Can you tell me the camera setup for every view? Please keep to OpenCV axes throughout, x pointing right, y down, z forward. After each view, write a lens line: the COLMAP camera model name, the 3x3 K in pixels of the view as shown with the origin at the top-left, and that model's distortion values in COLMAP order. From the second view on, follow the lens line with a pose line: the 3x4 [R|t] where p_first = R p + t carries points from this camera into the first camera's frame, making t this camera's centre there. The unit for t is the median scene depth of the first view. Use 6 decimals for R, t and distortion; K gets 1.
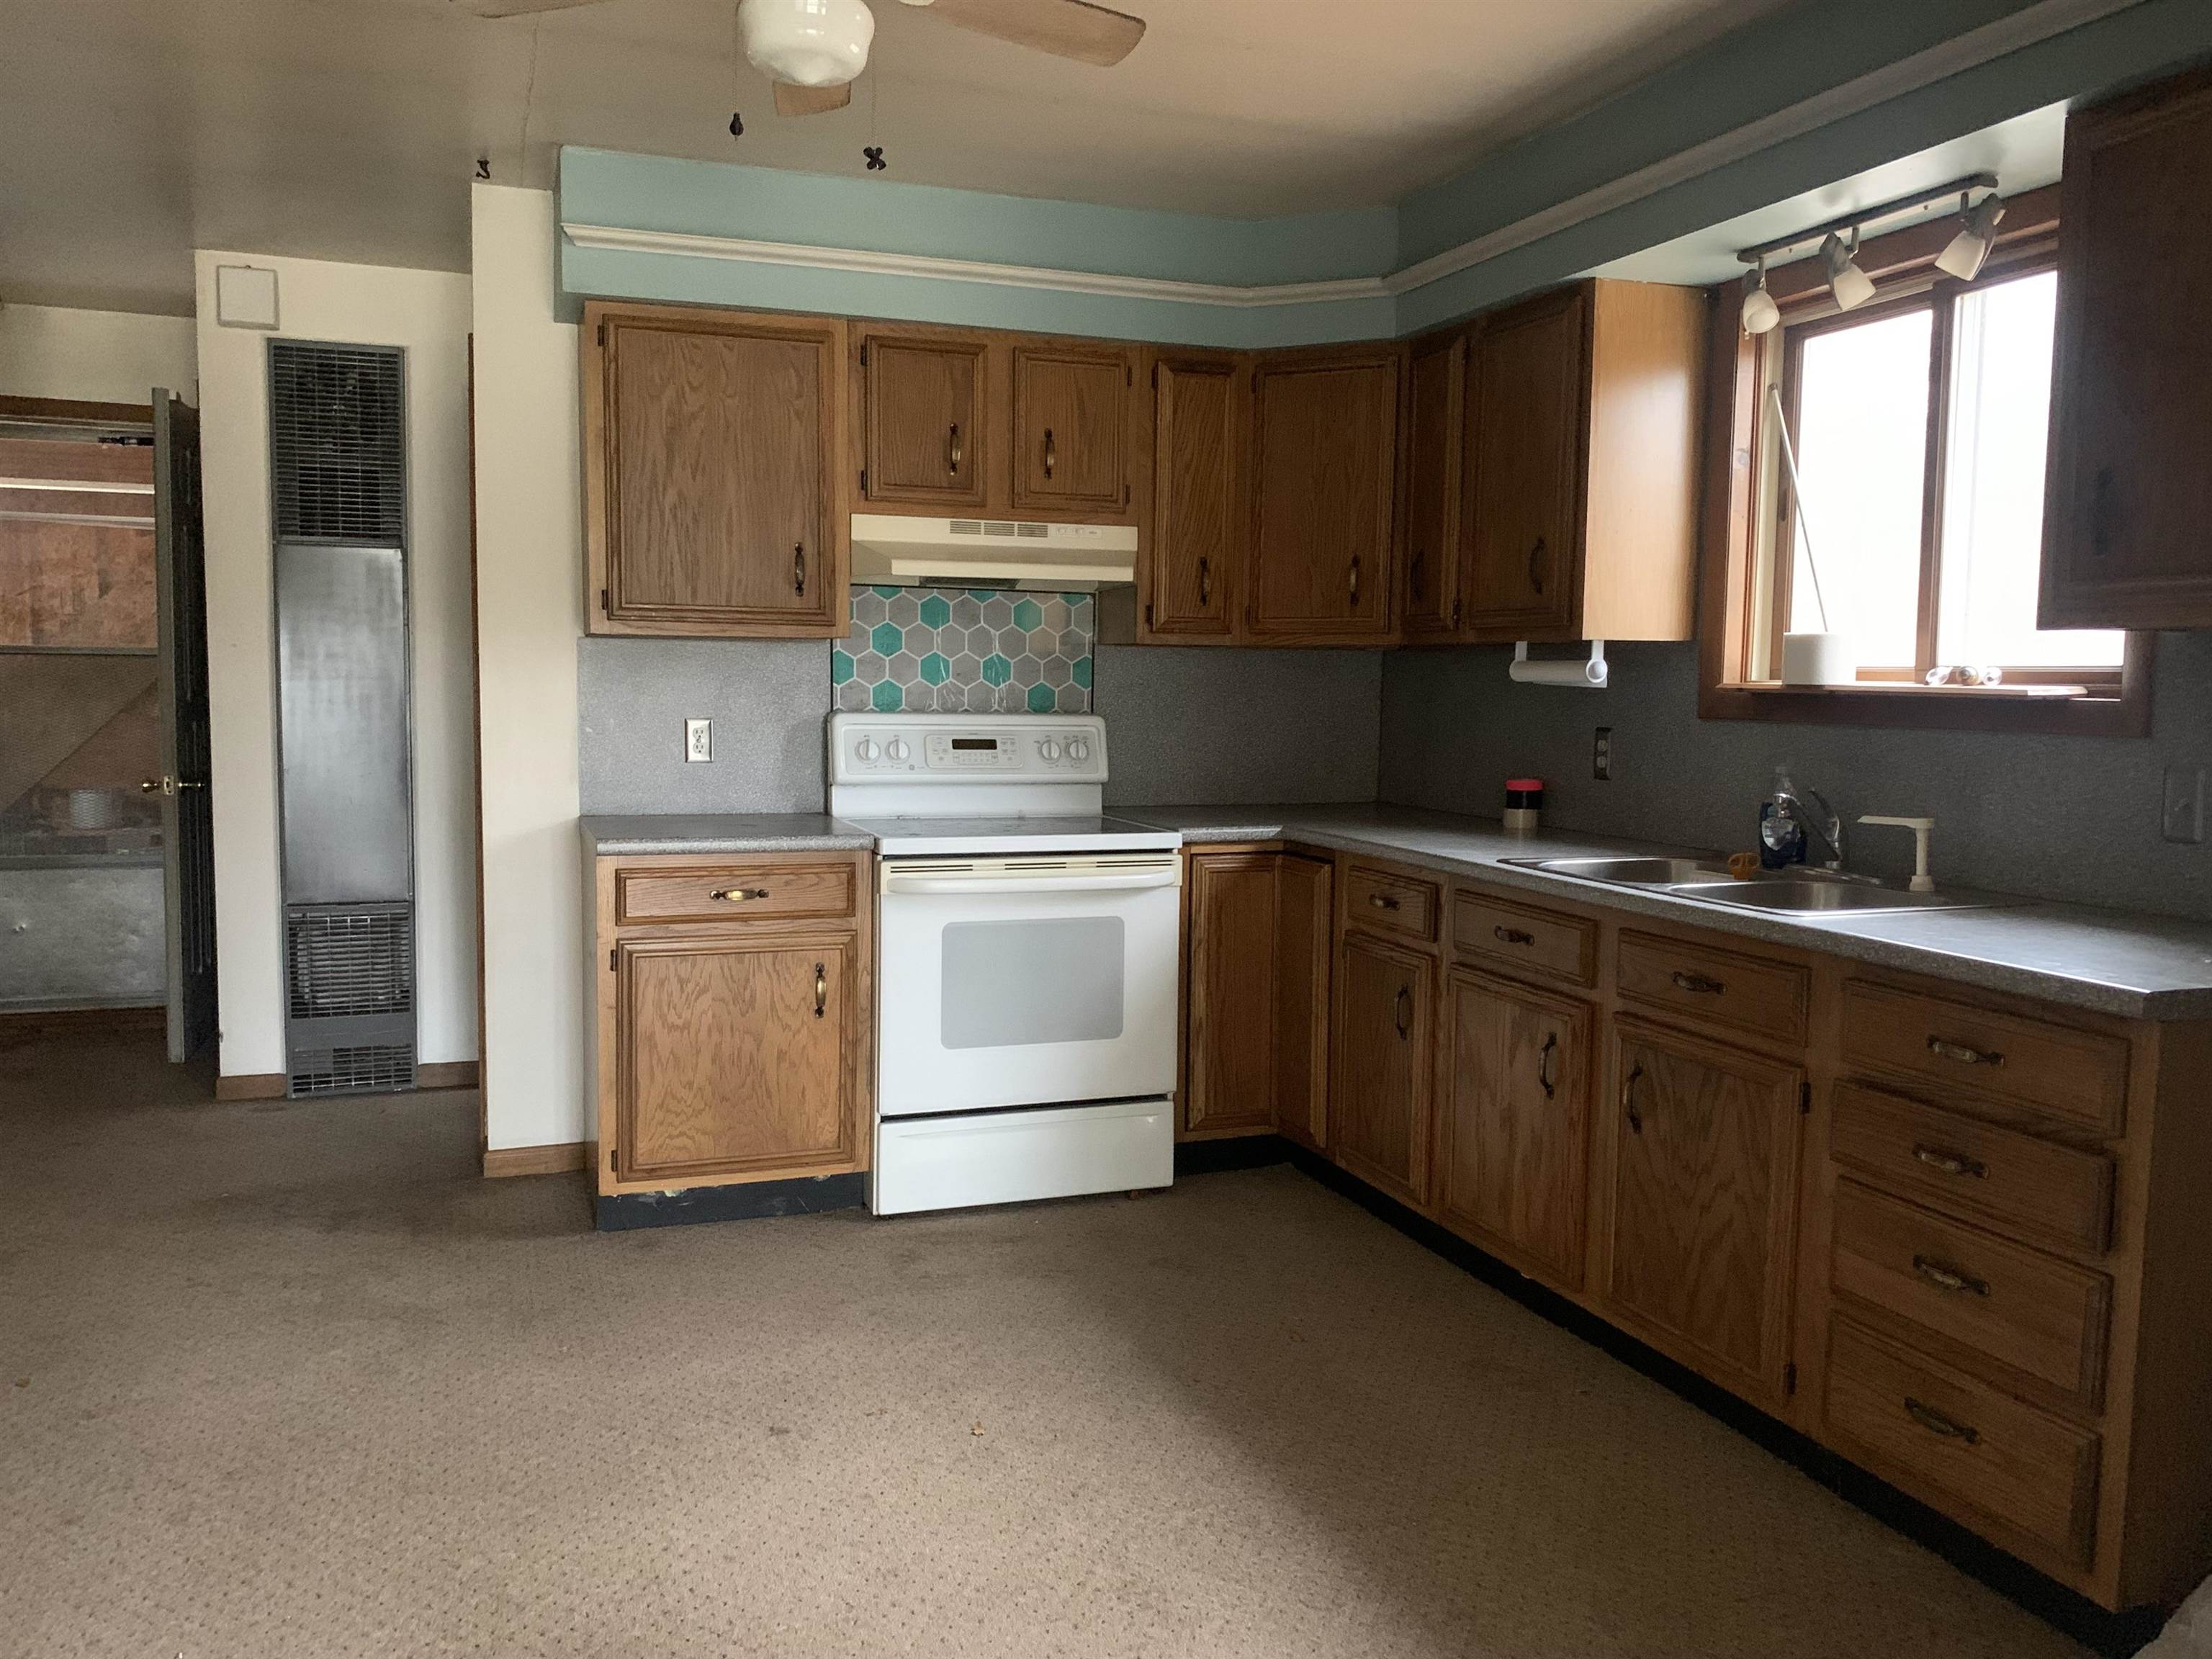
lens RADIAL K [[1681.7, 0, 1104.5], [0, 1681.7, 827.5], [0, 0, 1]] dist [-0.004186, -0.001795]
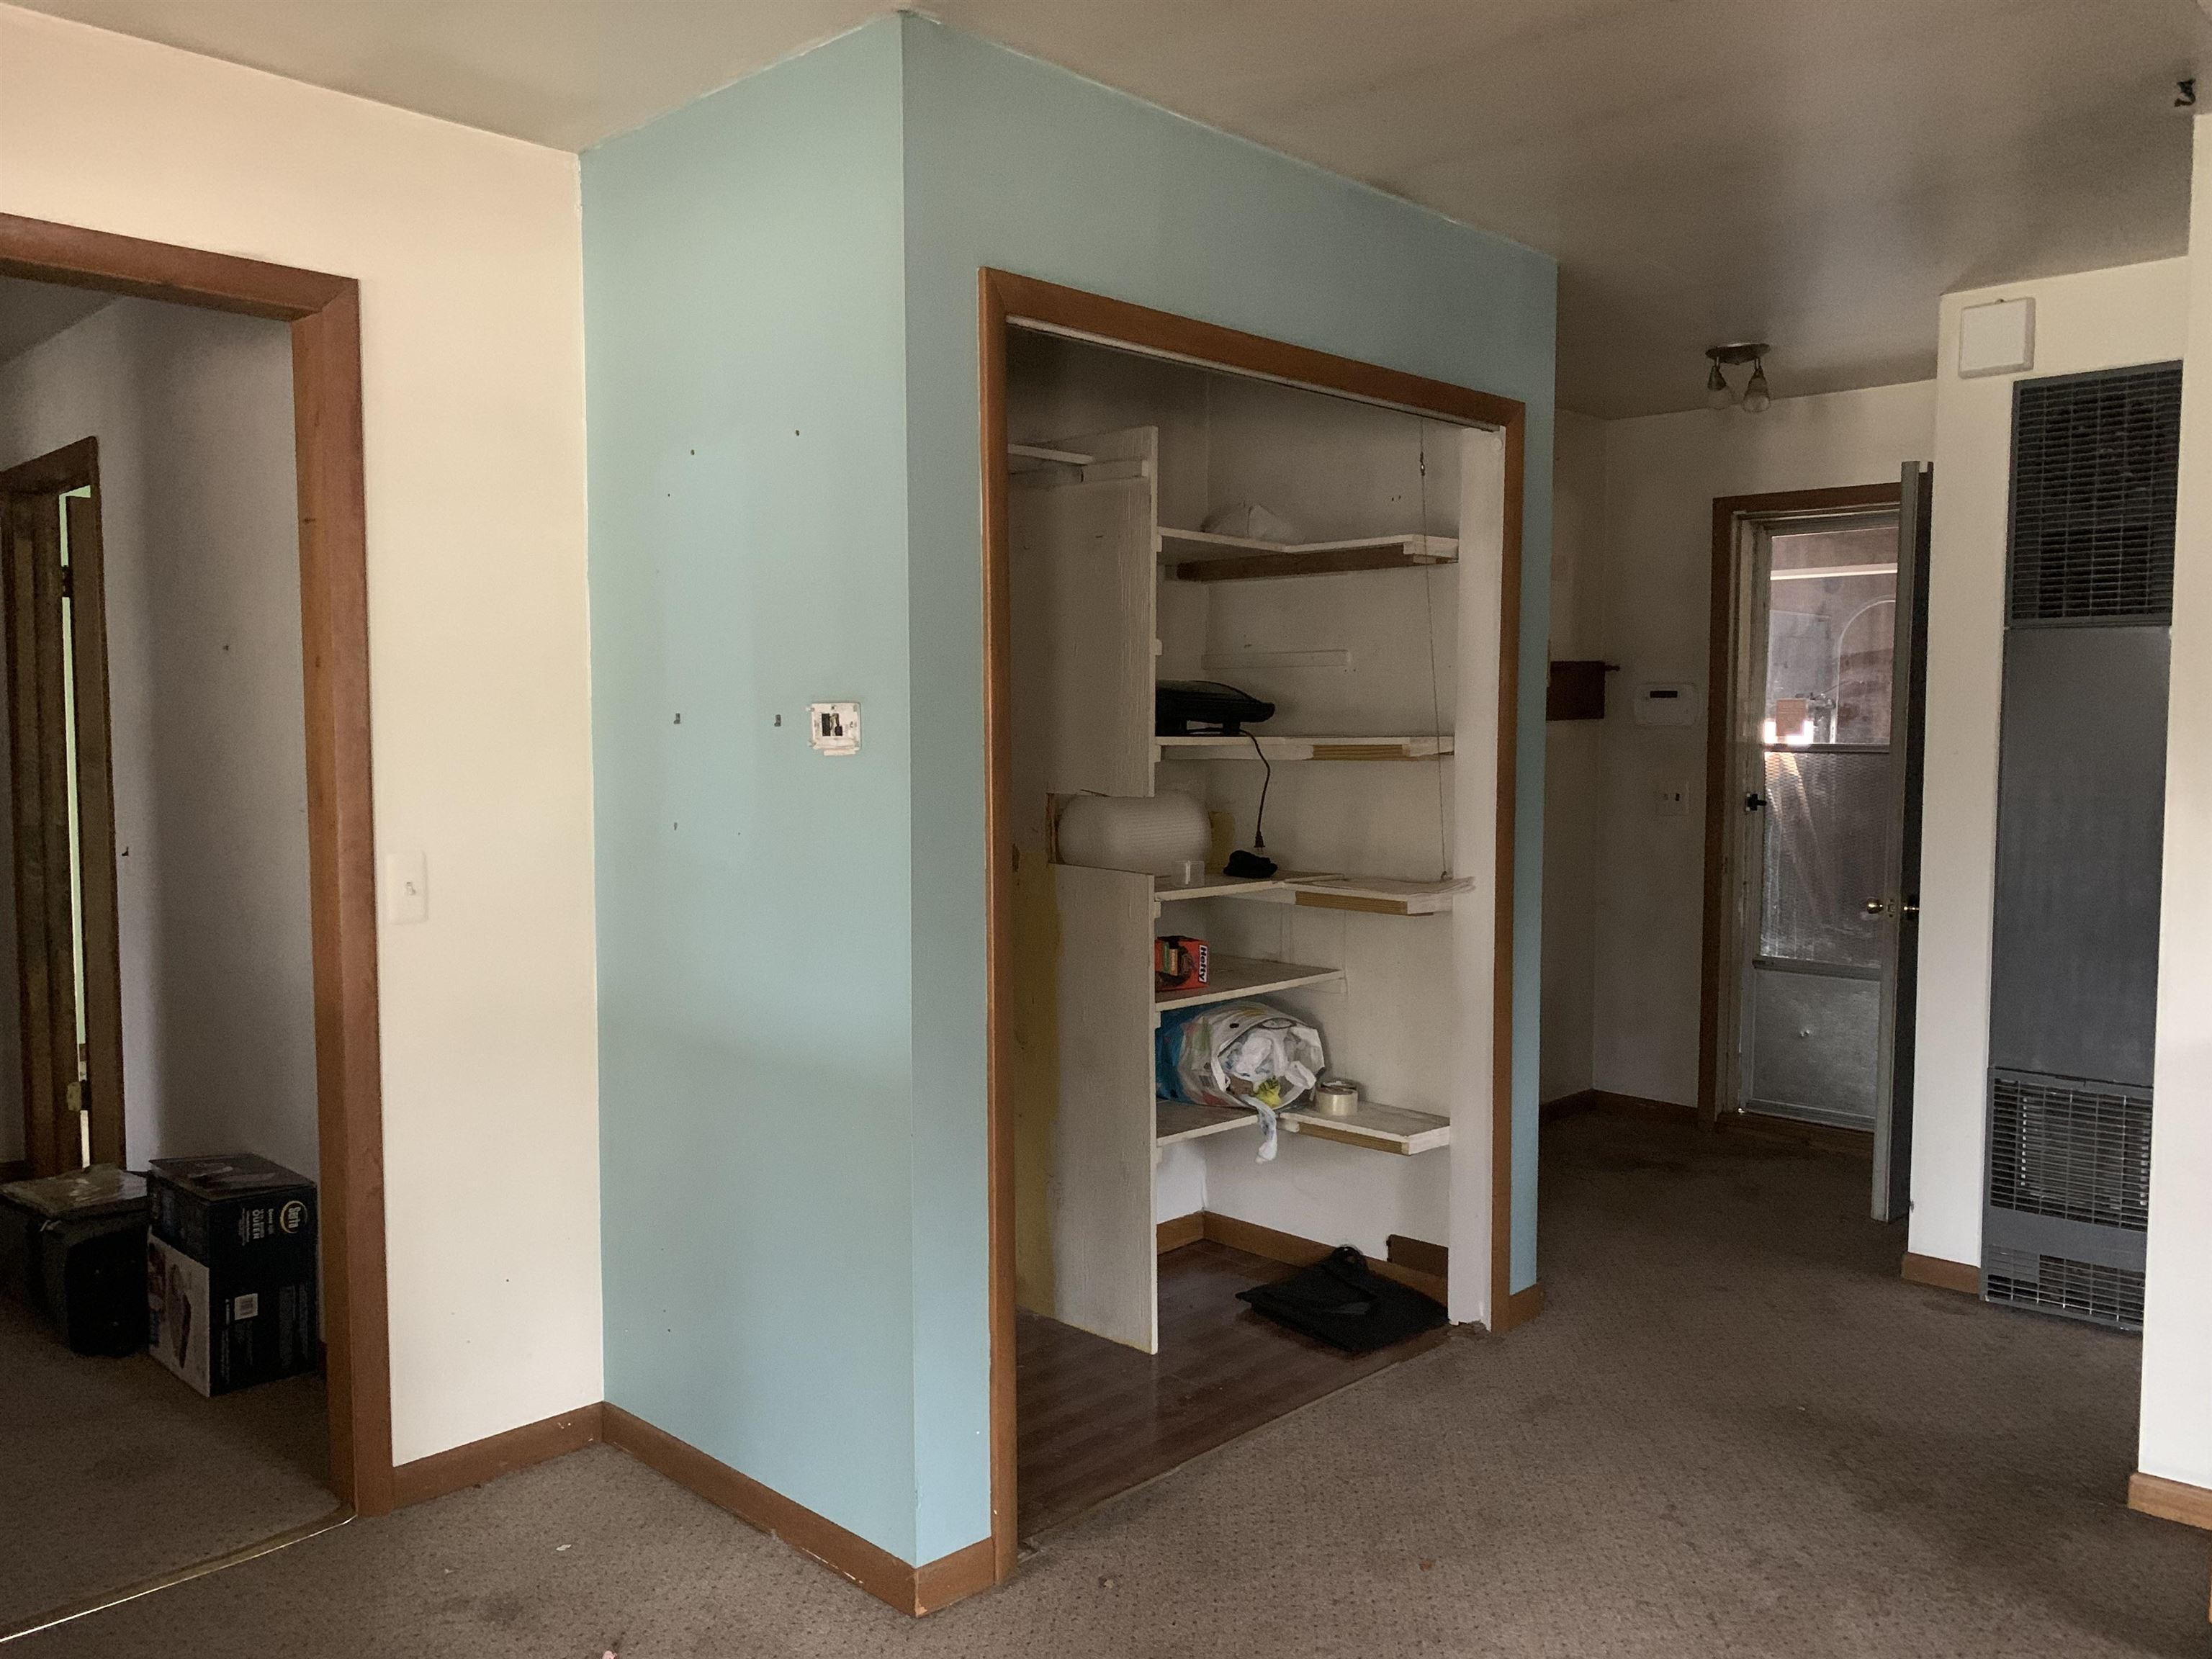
lens RADIAL K [[1681.7, 0, 1104.2], [0, 1681.7, 827.1], [0, 0, 1]] dist [-0.004186, -0.001795]
pose [[0.418717, 0.043997, -0.907050, 0.071760], [-0.074443, 0.997127, 0.014001, -0.050143], [0.905060, 0.061661, 0.420790, 0.253798]]
